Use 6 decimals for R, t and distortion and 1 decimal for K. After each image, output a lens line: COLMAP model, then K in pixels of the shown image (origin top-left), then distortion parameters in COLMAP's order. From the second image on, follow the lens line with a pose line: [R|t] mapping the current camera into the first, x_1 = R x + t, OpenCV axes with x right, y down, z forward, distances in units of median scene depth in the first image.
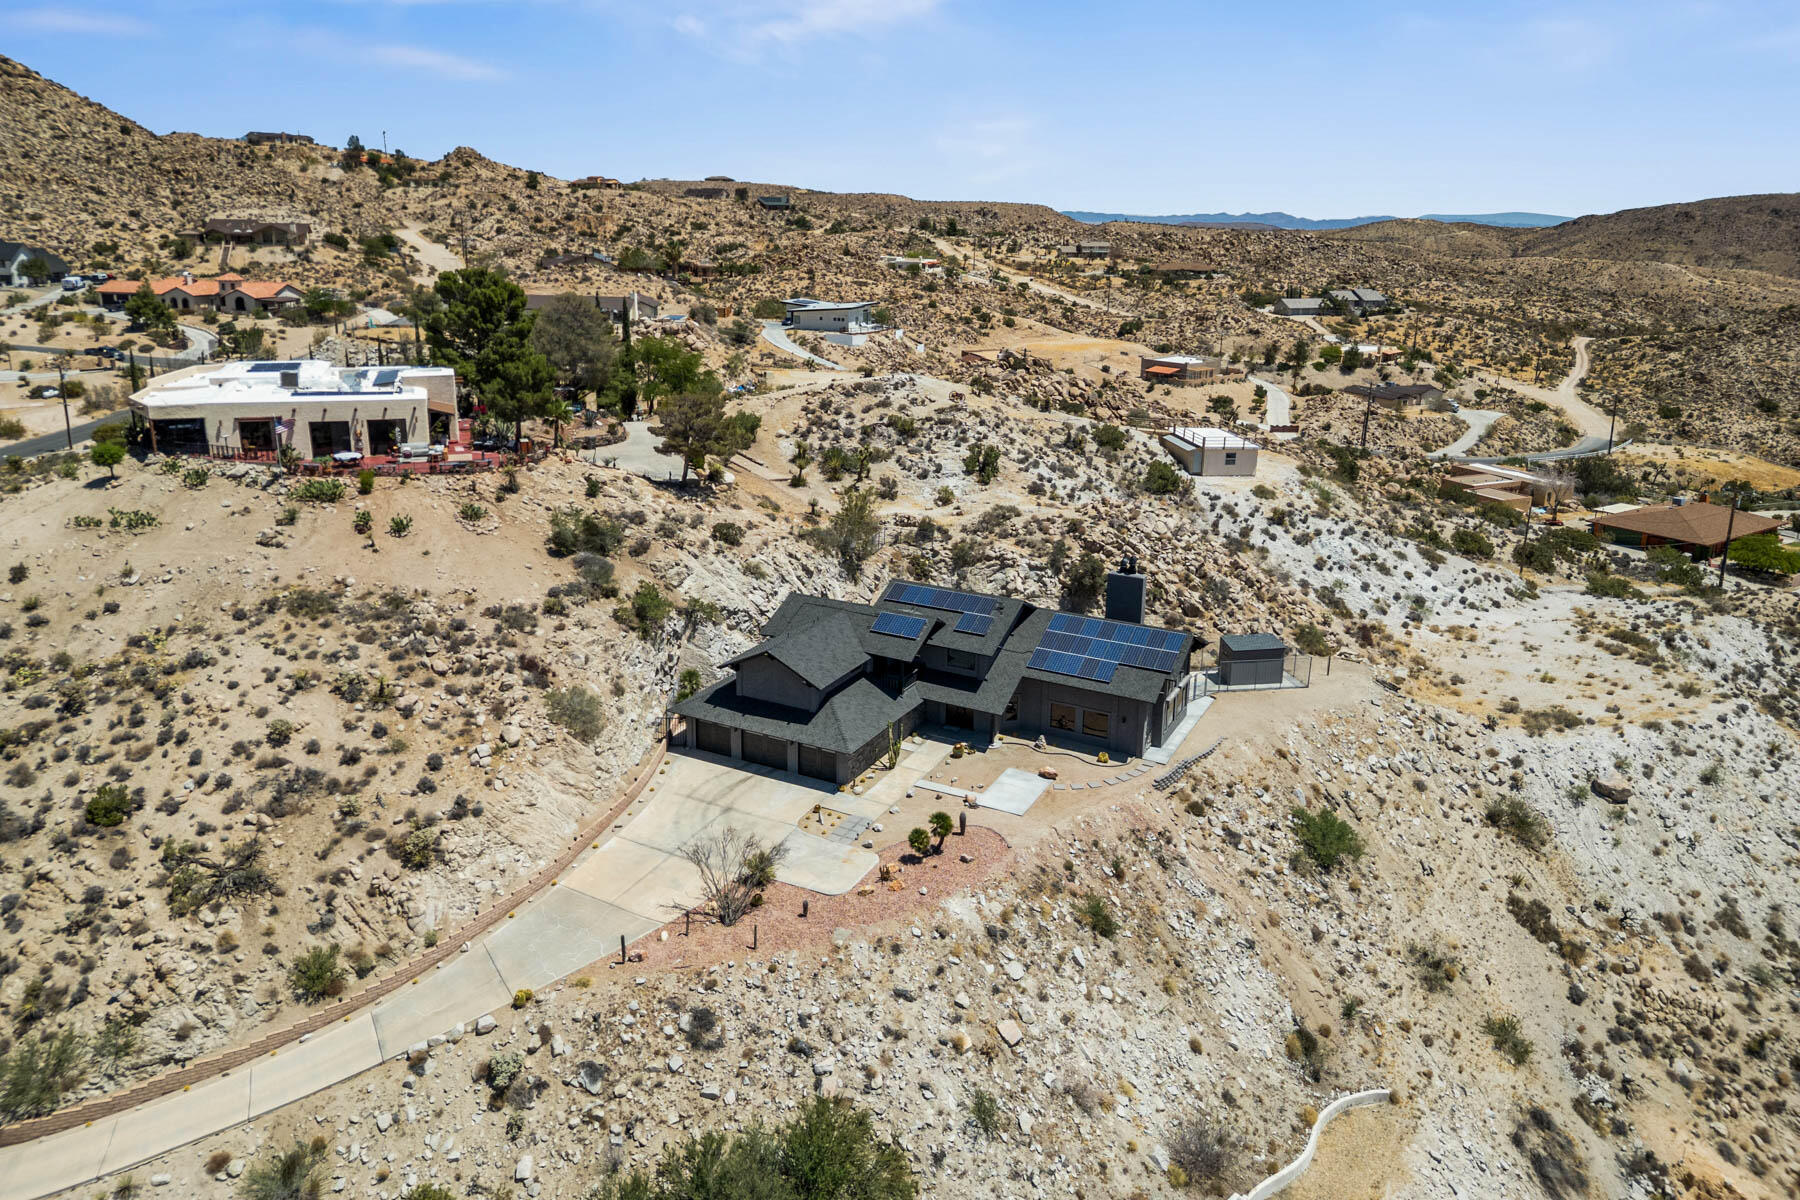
lens RADIAL K [[1260.2, 0, 900.5], [0, 1260.2, 646.1], [0, 0, 1]] dist [0.087209, -0.160598]
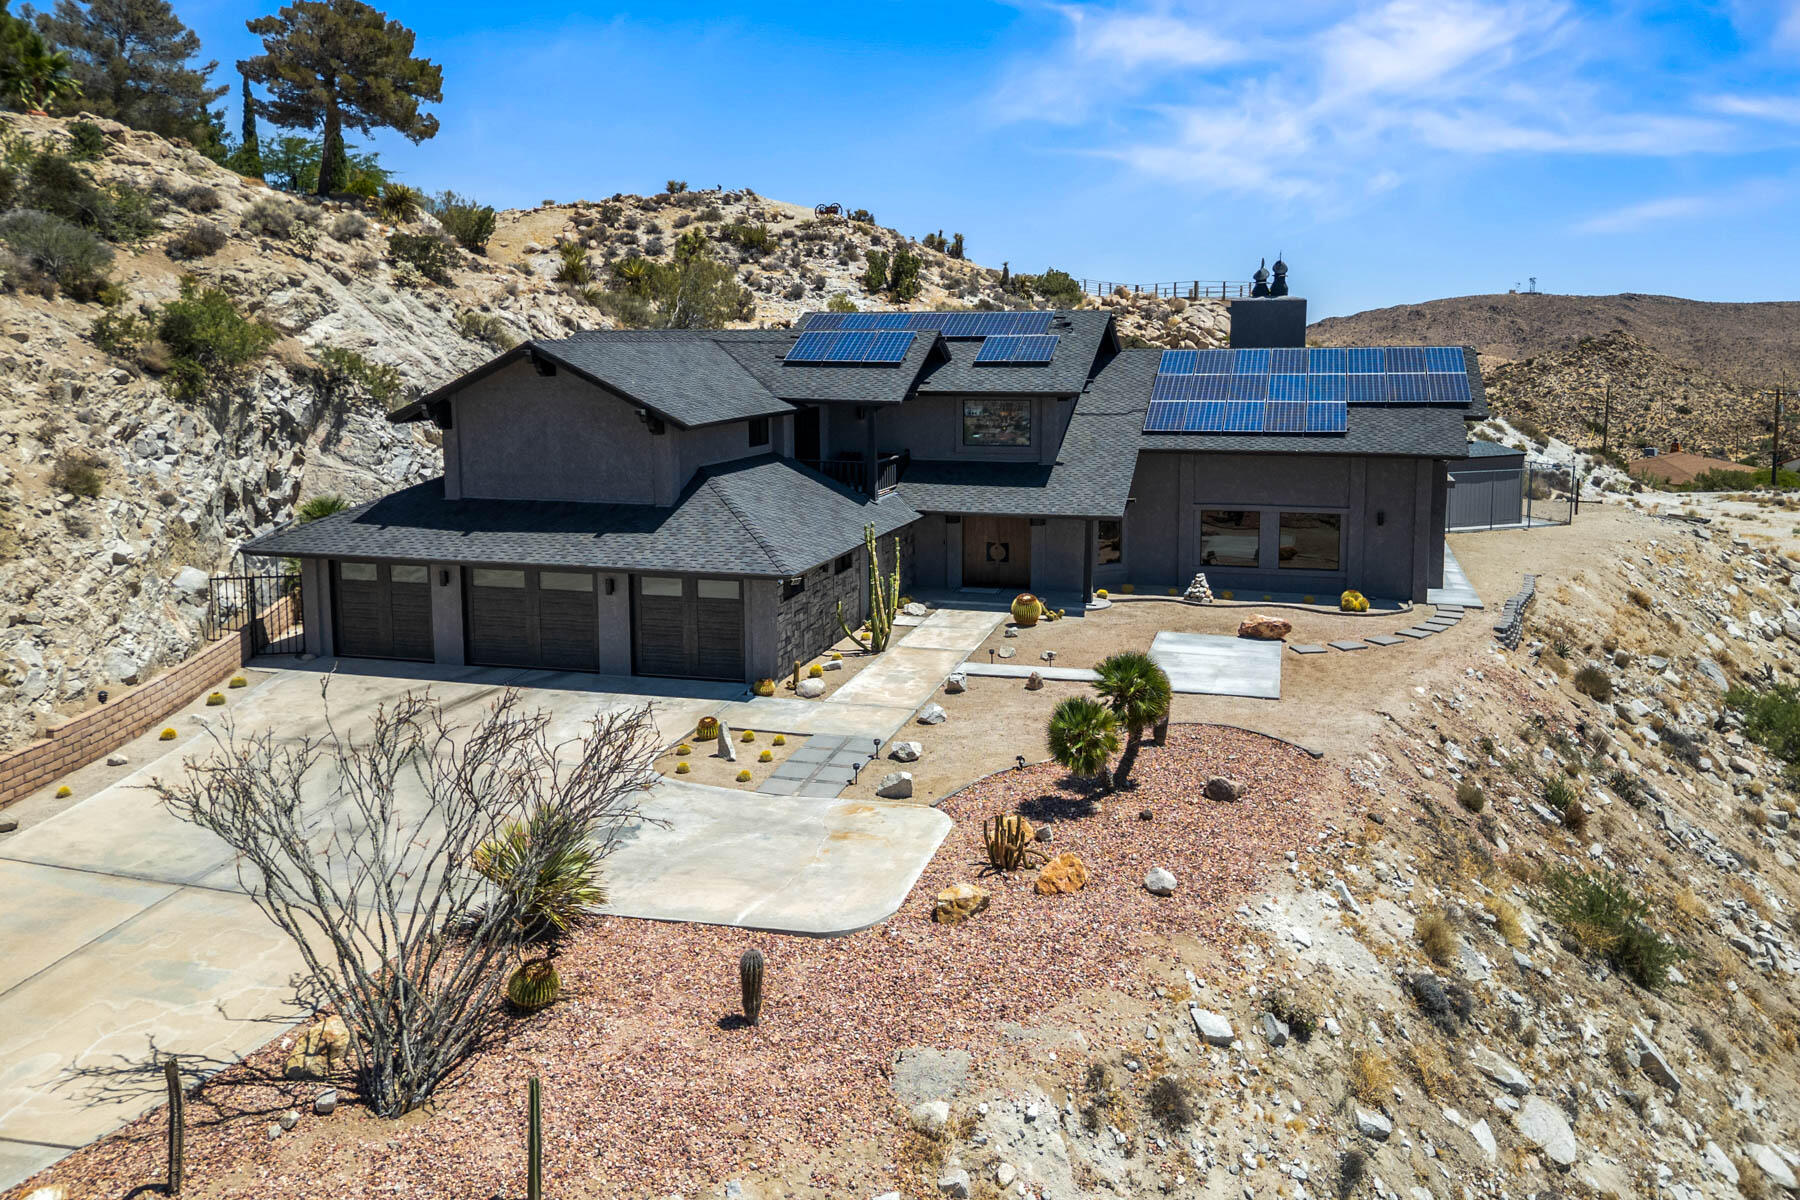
lens RADIAL K [[1263.1, 0, 975.2], [0, 1263.1, 601.1], [0, 0, 1]] dist [0.058251, -0.055847]
pose [[0.967619, -0.048001, 0.247809, -0.071655], [0.089387, 0.983294, -0.158563, 0.141355], [-0.236058, 0.175579, 0.955745, 0.596347]]
